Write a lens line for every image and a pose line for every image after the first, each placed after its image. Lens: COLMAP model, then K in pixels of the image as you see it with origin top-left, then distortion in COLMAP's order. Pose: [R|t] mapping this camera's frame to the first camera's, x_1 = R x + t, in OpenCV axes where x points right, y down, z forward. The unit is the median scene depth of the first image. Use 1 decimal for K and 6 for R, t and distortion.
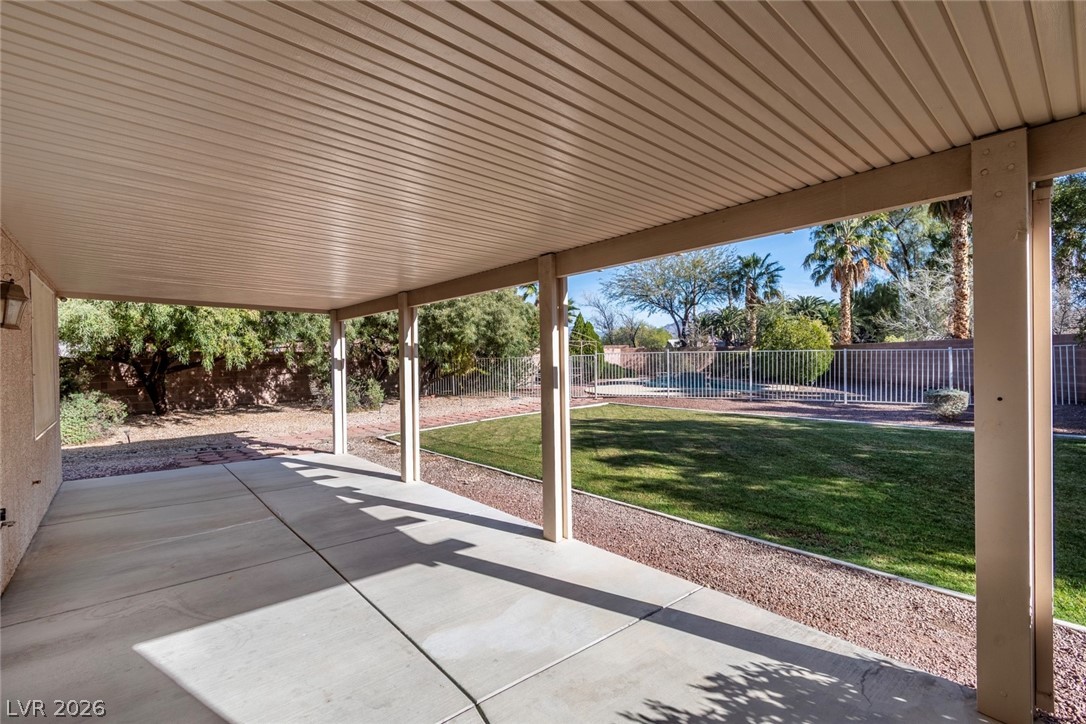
lens RADIAL K [[468.6, 0, 543.0], [0, 468.6, 362.0], [0, 0, 1]] dist [-0.000415, -0.000021]
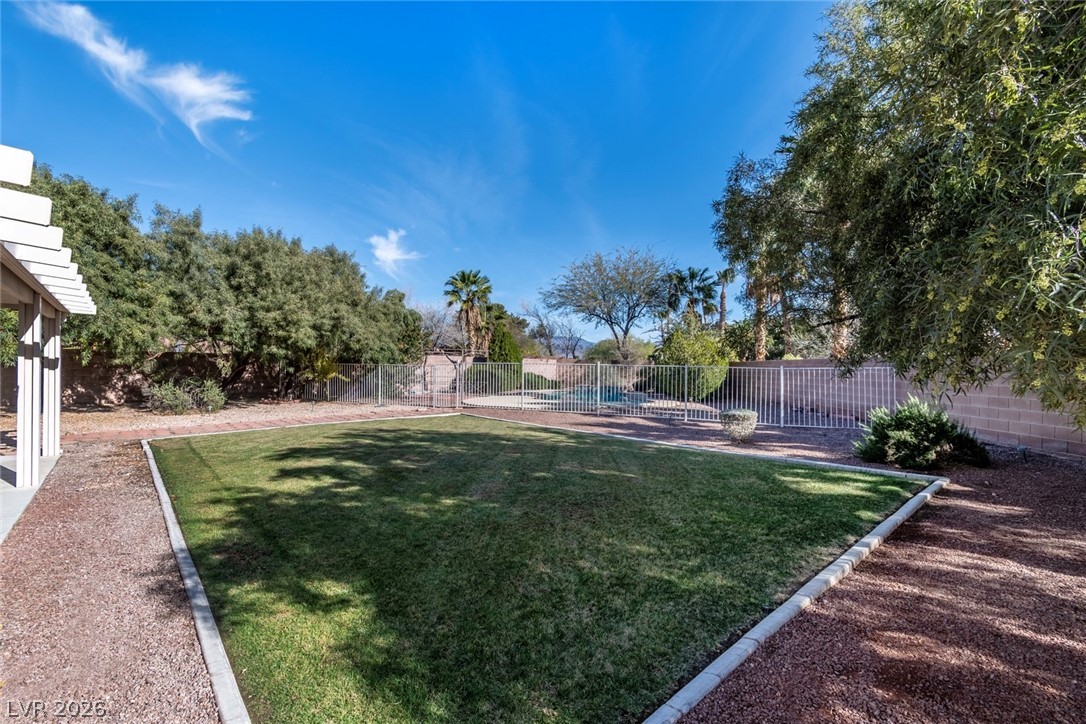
lens RADIAL K [[475.5, 0, 543.0], [0, 475.5, 362.0], [0, 0, 1]] dist [0.000190, 0.000040]
pose [[0.999563, 0.029422, -0.003002, 0.309748], [-0.029479, 0.999337, -0.021344, -0.003671], [0.002372, 0.021423, 0.999768, 0.012248]]
